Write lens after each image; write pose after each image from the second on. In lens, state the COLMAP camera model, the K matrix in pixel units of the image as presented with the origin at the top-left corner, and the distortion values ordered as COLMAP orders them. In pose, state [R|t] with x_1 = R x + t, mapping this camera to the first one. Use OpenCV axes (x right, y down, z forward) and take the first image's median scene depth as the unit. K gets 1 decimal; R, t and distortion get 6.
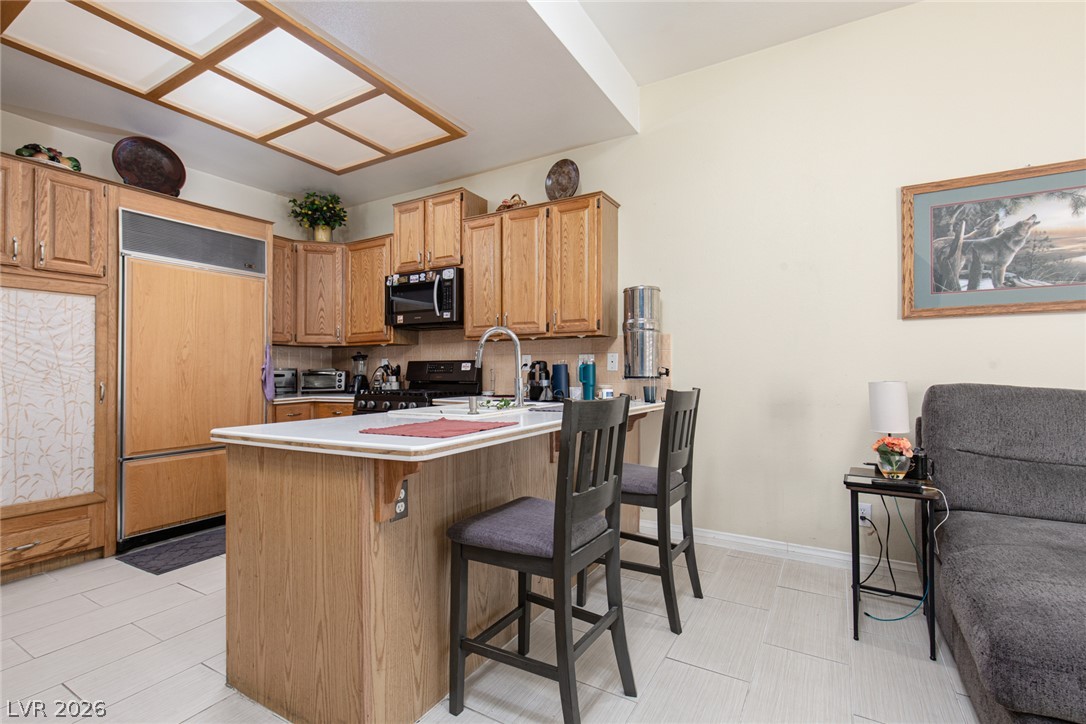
lens RADIAL K [[487.5, 0, 536.2], [0, 487.5, 369.1], [0, 0, 1]] dist [0.003009, -0.002516]
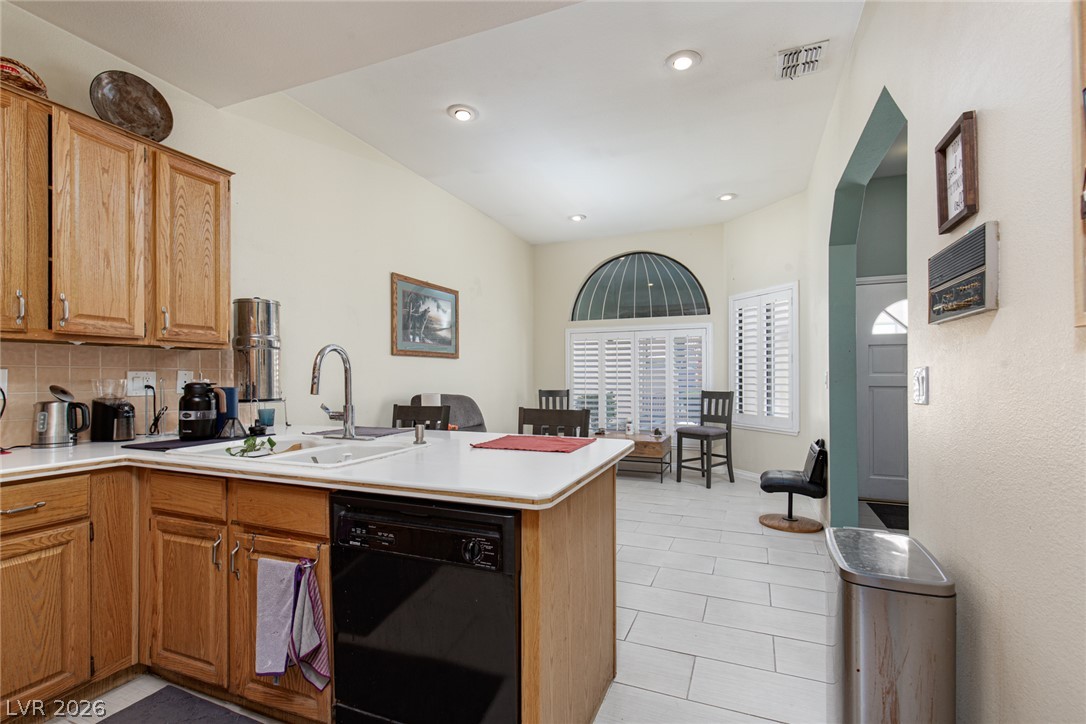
lens RADIAL K [[487.5, 0, 560.3], [0, 487.5, 371.9], [0, 0, 1]] dist [0.003009, -0.002516]
pose [[-0.165145, 0.008187, 0.986235, -0.908909], [-0.003456, 0.999955, -0.008880, -0.033416], [-0.986263, -0.004875, -0.165110, 0.714865]]
